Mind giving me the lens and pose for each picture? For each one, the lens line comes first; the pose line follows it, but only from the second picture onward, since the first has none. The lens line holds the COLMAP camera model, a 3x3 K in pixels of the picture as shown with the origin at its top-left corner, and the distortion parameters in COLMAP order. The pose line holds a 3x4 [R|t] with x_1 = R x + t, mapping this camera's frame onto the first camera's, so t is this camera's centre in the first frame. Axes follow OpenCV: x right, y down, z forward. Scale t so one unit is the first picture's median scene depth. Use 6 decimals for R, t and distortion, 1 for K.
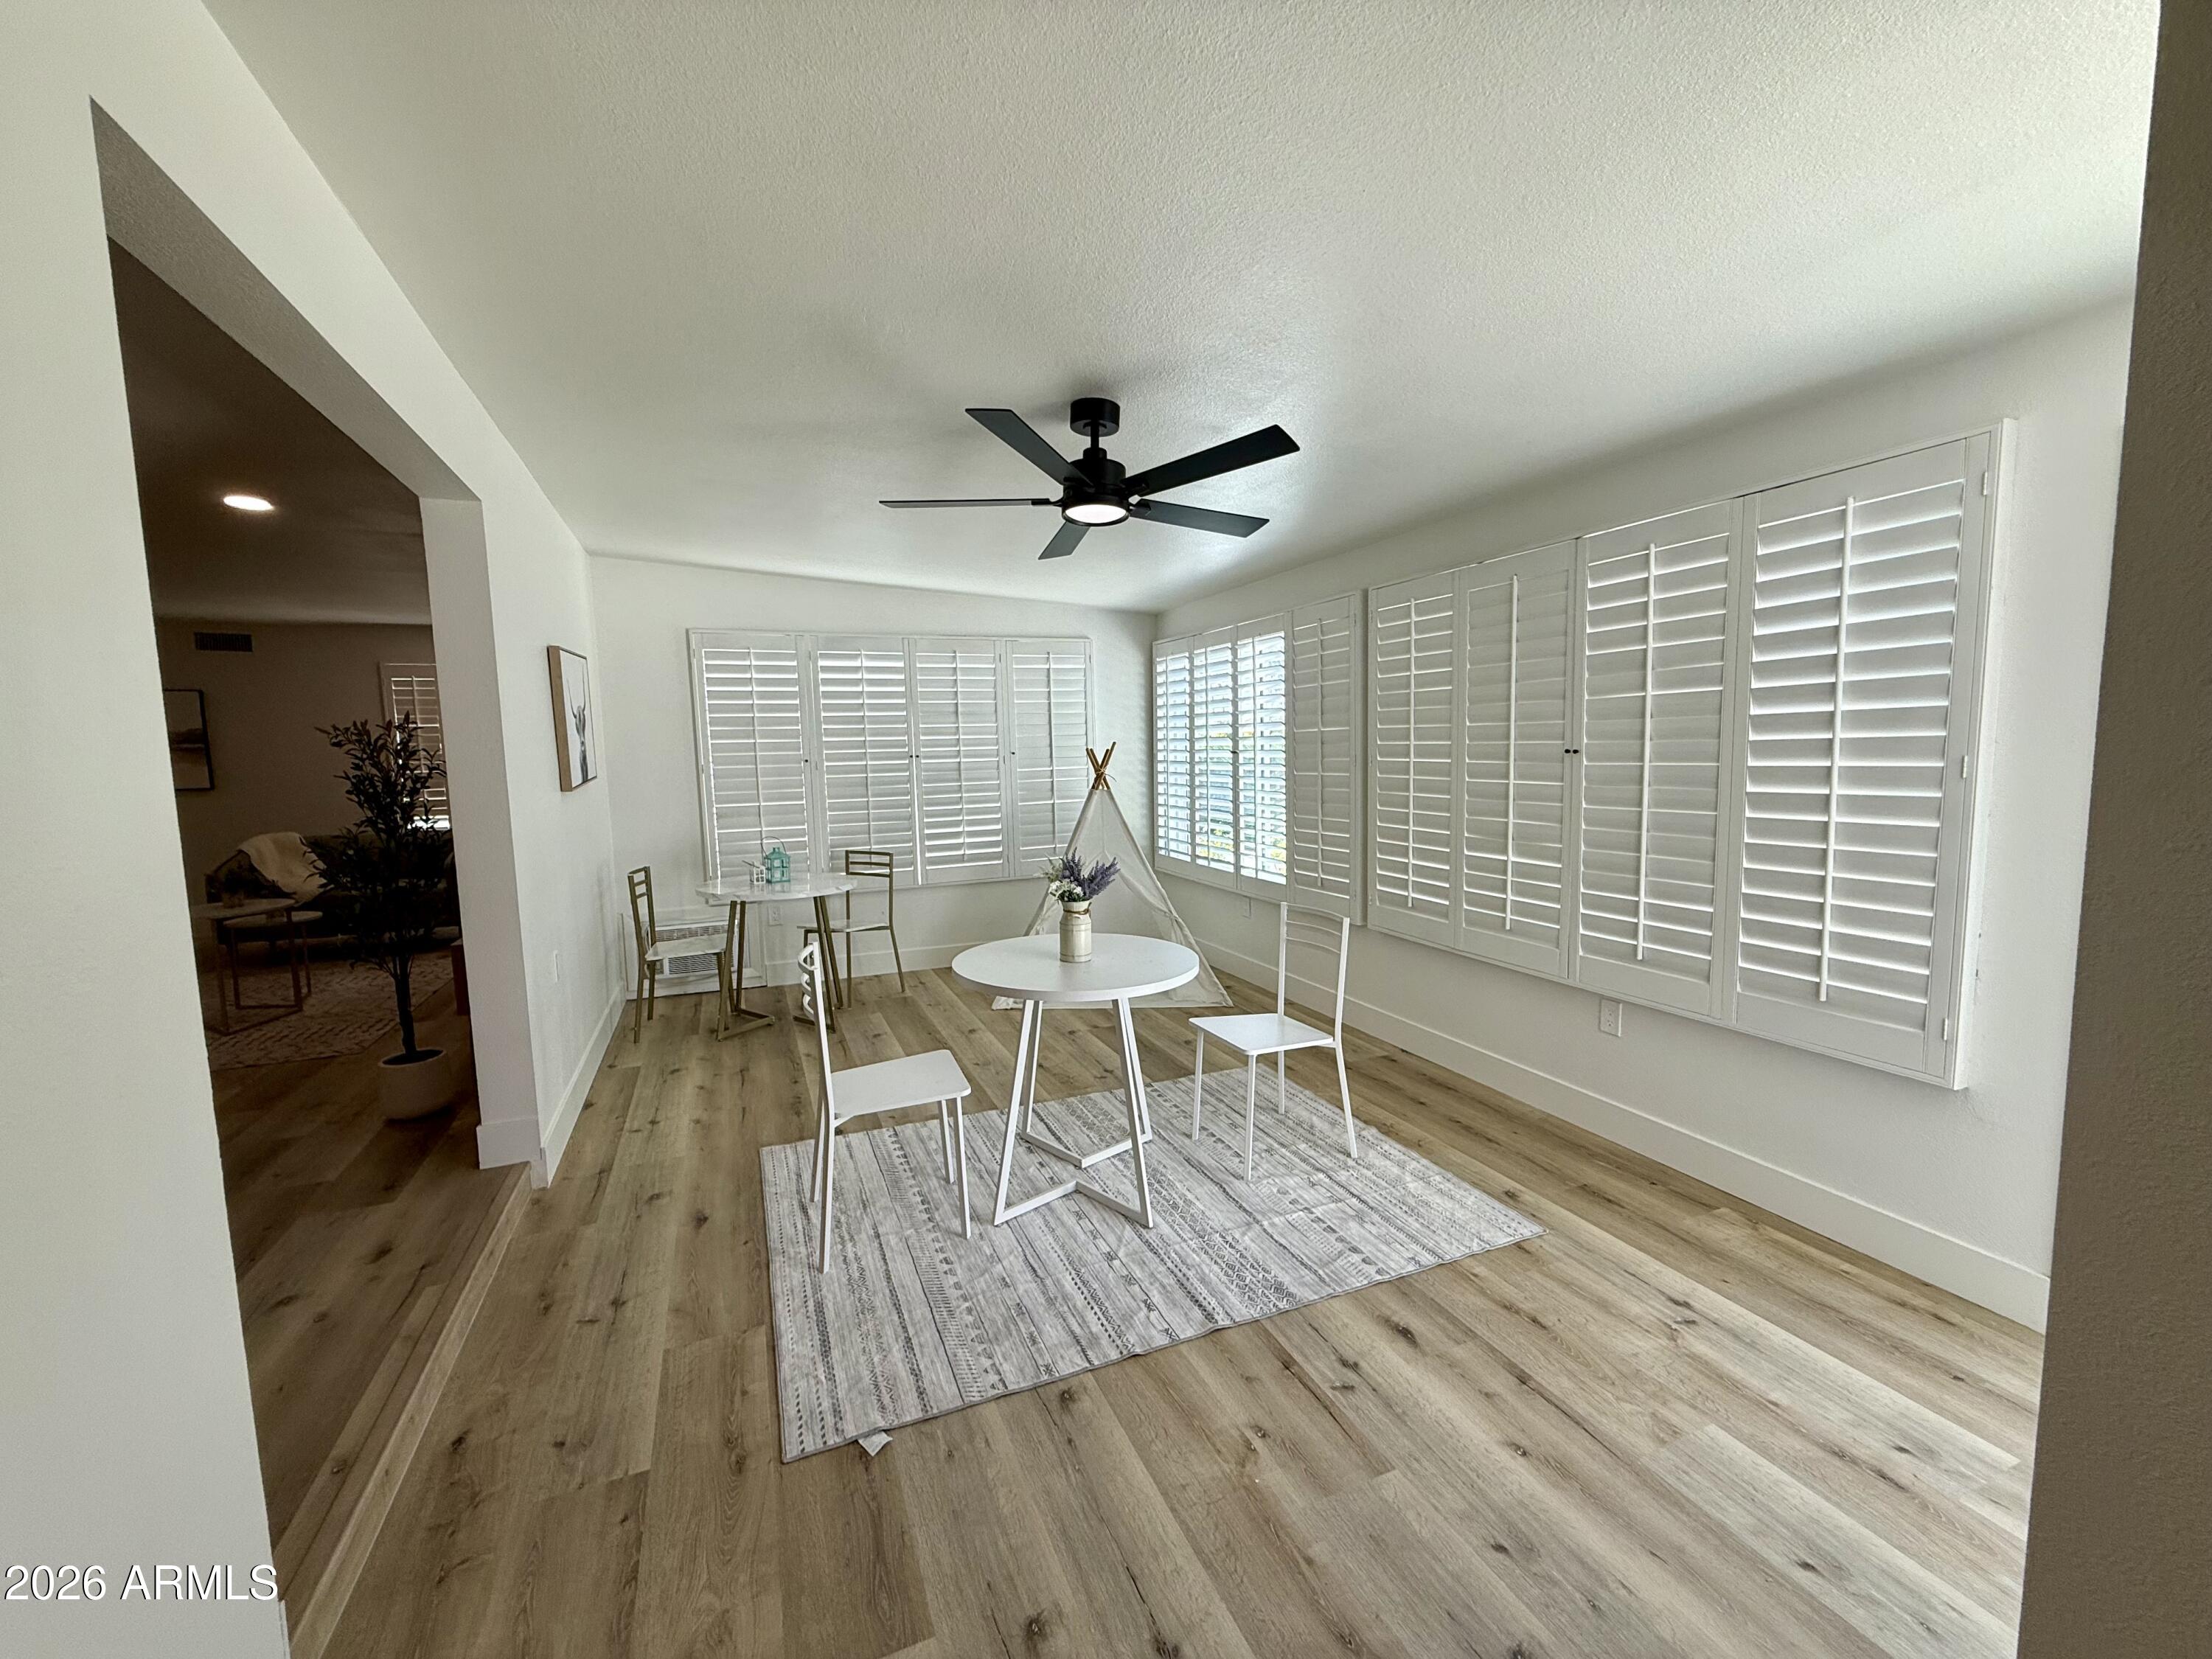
lens RADIAL K [[880.1, 0, 1101.0], [0, 880.1, 843.6], [0, 0, 1]] dist [-0.000818, 0.000237]
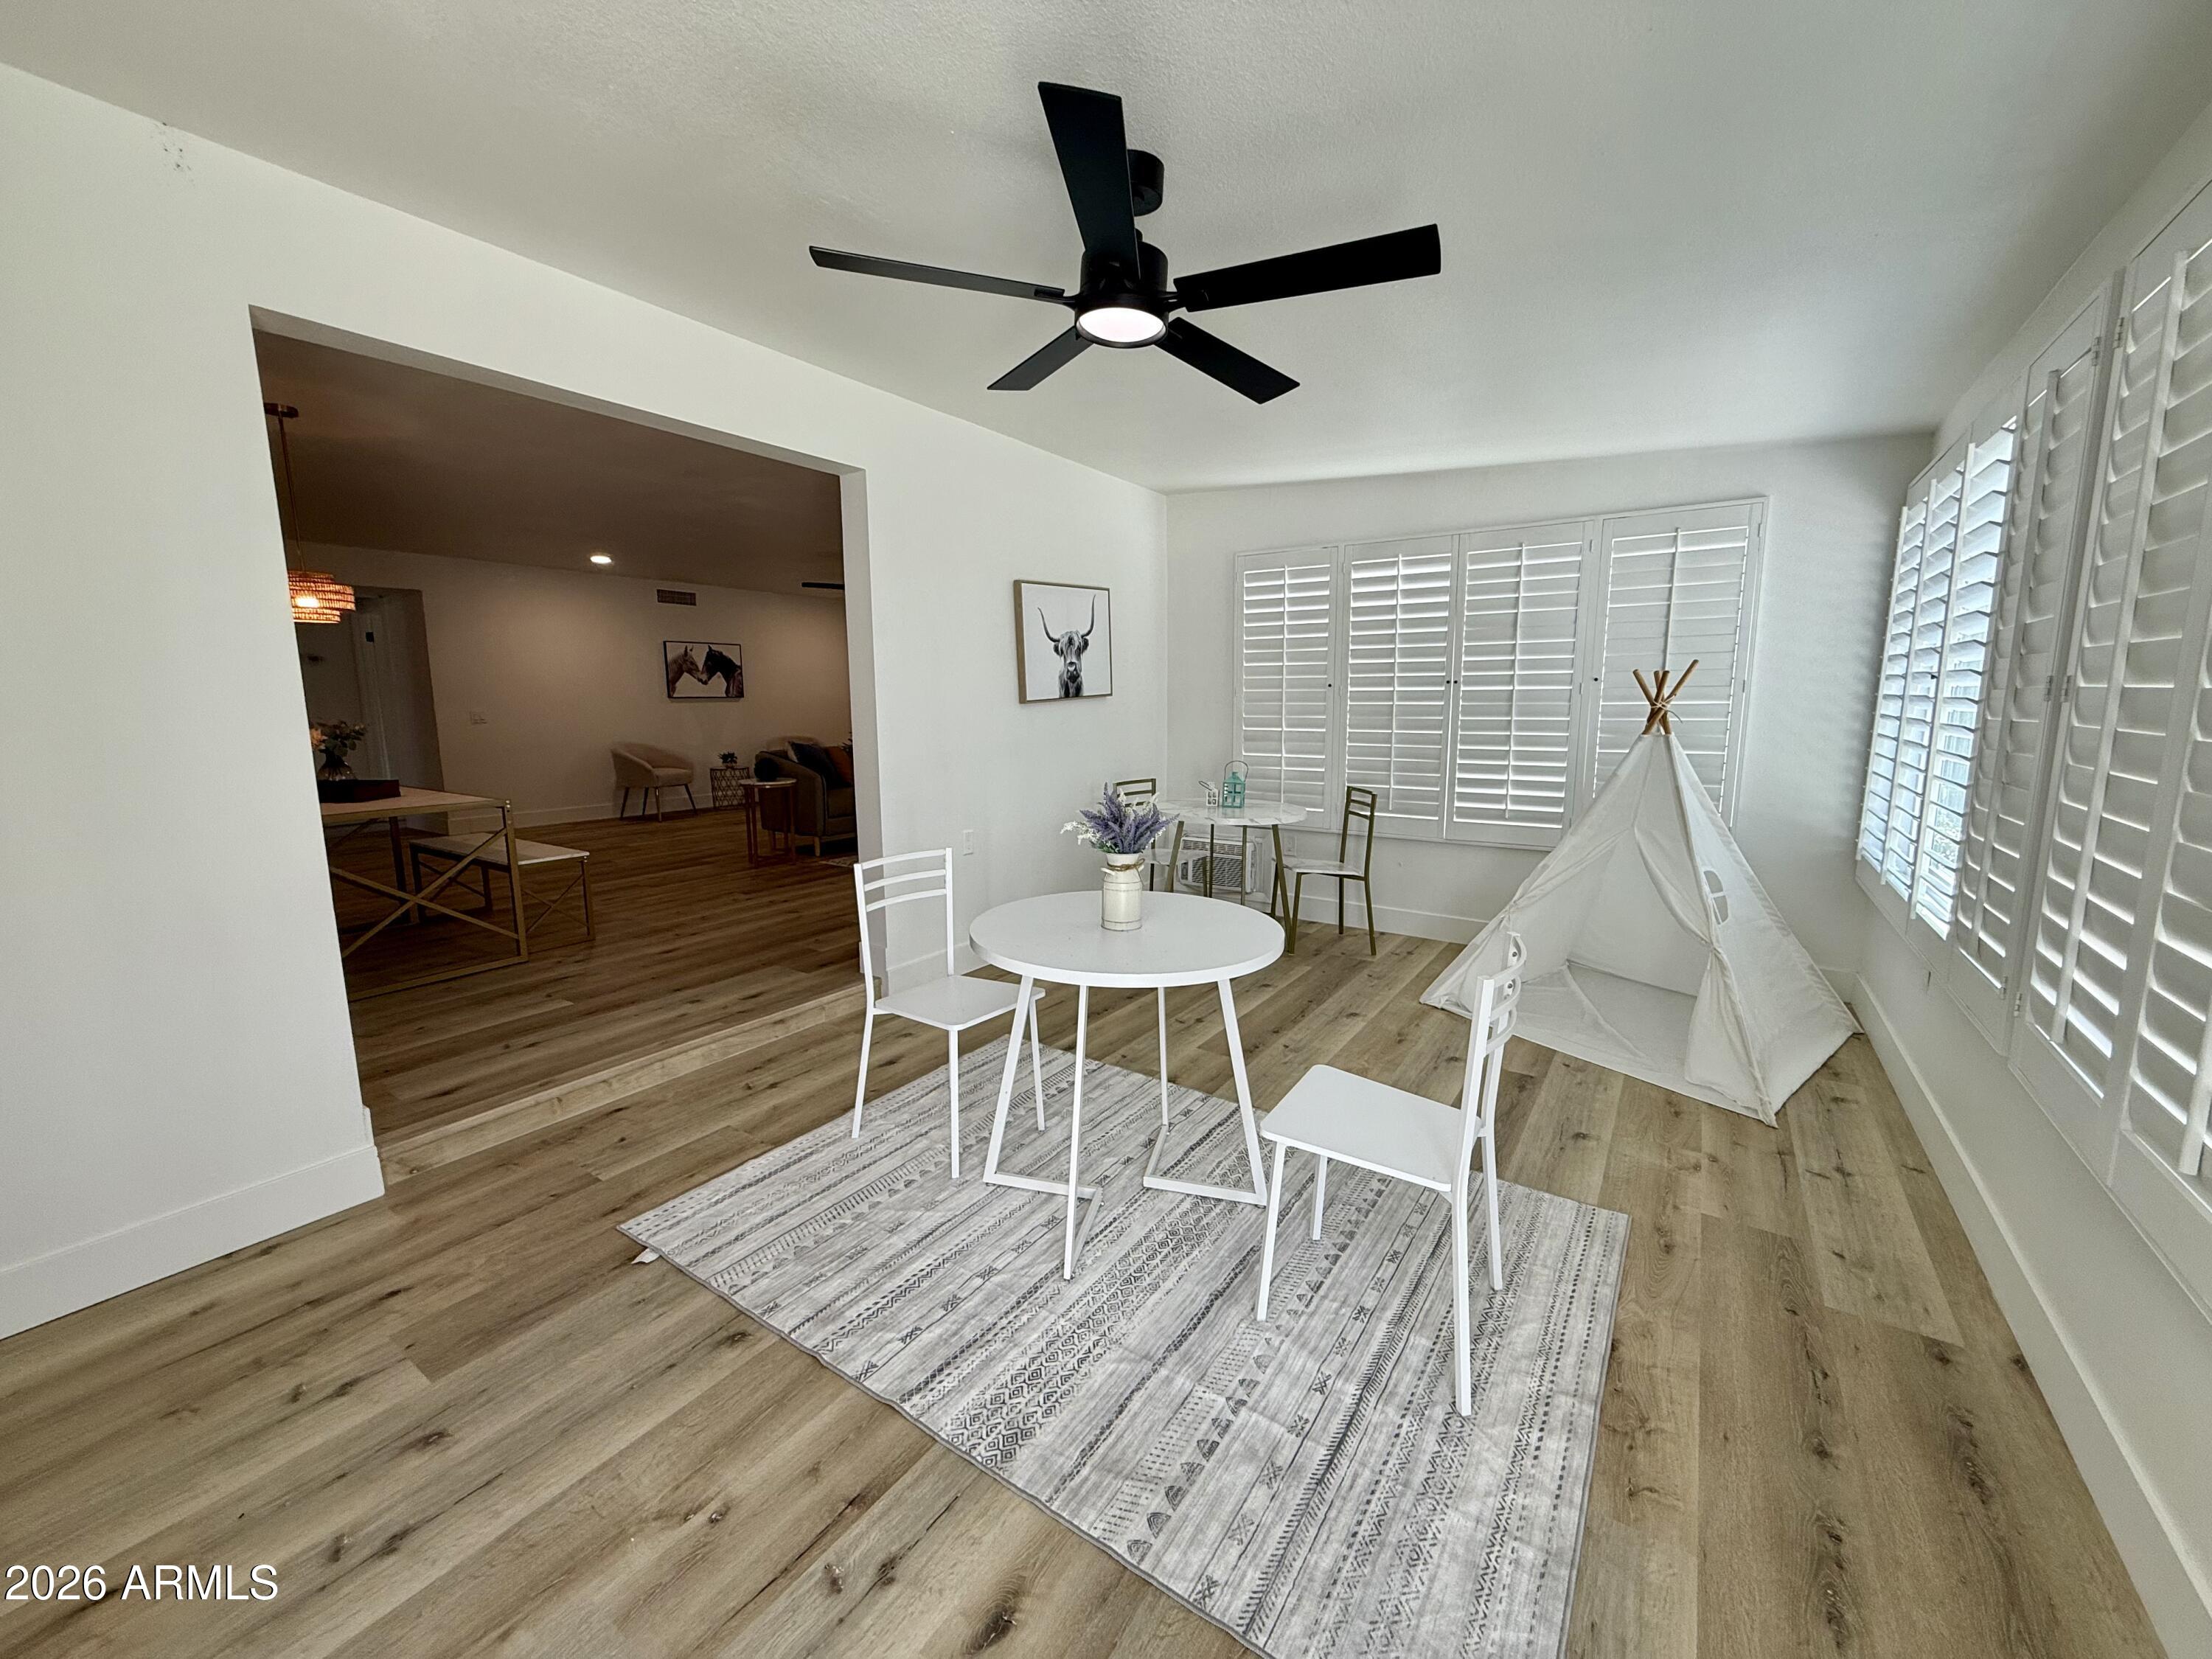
lens RADIAL K [[880.1, 0, 1099.2], [0, 880.1, 837.7], [0, 0, 1]] dist [-0.000818, 0.000237]
pose [[0.545063, 0.153237, -0.824272, 0.637474], [-0.100433, 0.988009, 0.117263, -0.039740], [0.832358, 0.018869, 0.553917, 0.576705]]
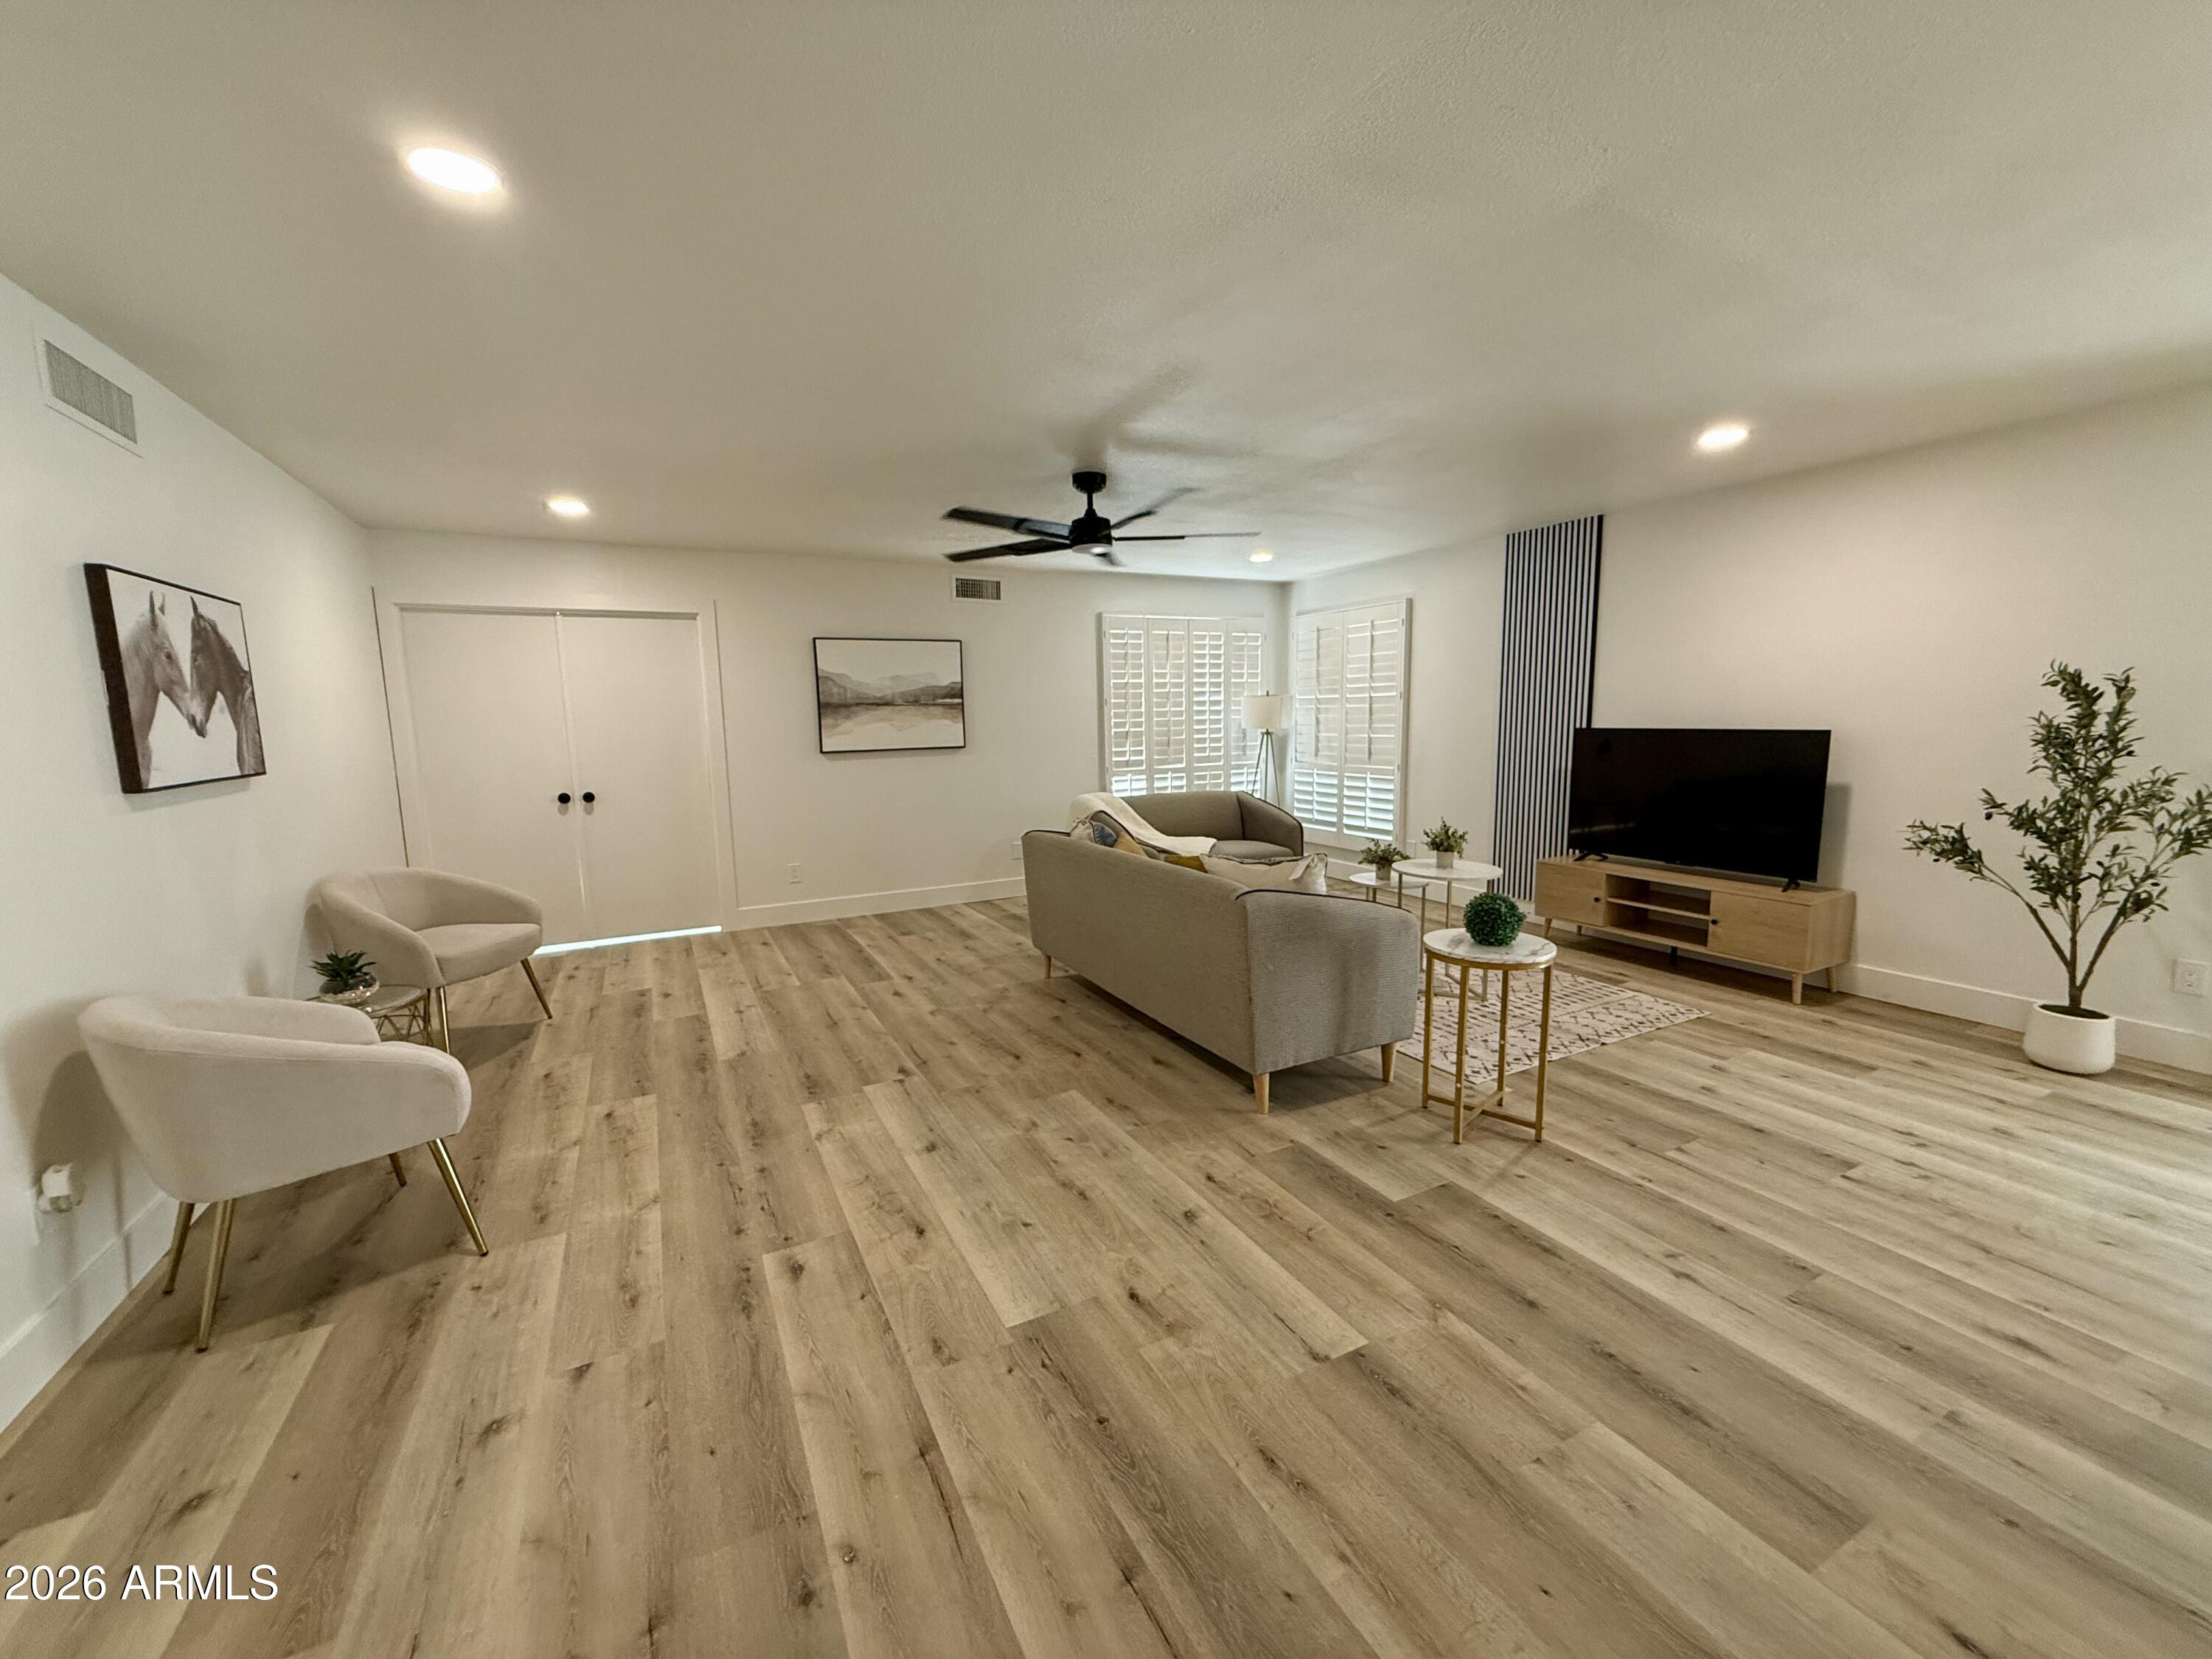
lens RADIAL K [[880.1, 0, 1099.6], [0, 880.1, 837.6], [0, 0, 1]] dist [-0.000818, 0.000237]
pose [[0.997014, -0.007350, 0.076872, -2.380522], [0.004957, 0.999499, 0.031273, 0.014767], [-0.077063, -0.030798, 0.996550, 0.130946]]
